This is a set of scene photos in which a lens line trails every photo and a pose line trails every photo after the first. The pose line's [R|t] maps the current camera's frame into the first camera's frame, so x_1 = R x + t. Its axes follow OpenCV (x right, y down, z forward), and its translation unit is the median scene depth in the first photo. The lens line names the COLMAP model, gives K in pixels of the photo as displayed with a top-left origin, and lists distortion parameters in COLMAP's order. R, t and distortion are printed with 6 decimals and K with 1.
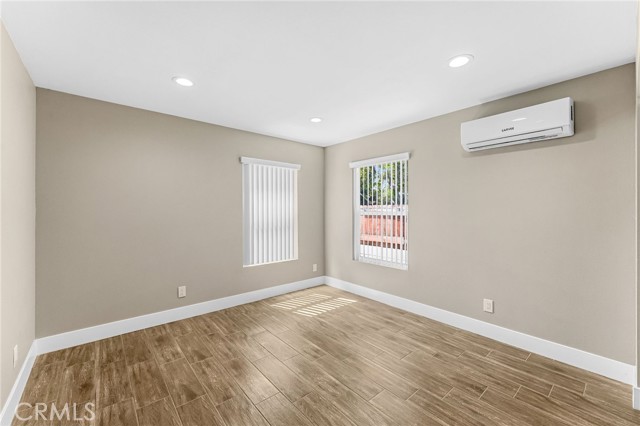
lens RADIAL K [[257.8, 0, 314.2], [0, 257.8, 210.8], [0, 0, 1]] dist [0.003250, 0.000735]
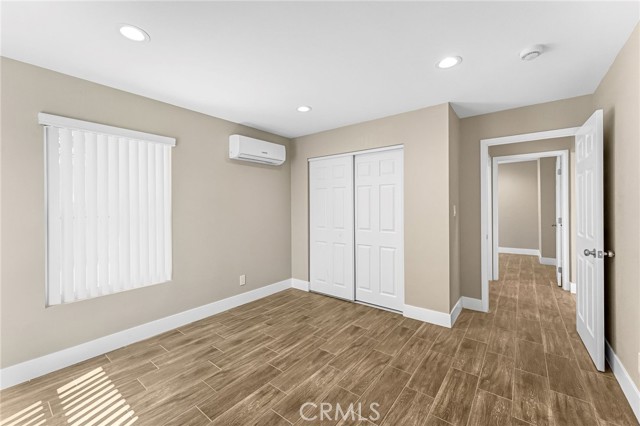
lens RADIAL K [[257.8, 0, 317.0], [0, 257.8, 208.5], [0, 0, 1]] dist [0.003250, 0.000735]
pose [[-0.199242, -0.003324, 0.979945, -0.672835], [0.009189, 0.999944, 0.005260, 0.000975], [-0.979907, 0.010052, -0.199200, 0.878494]]
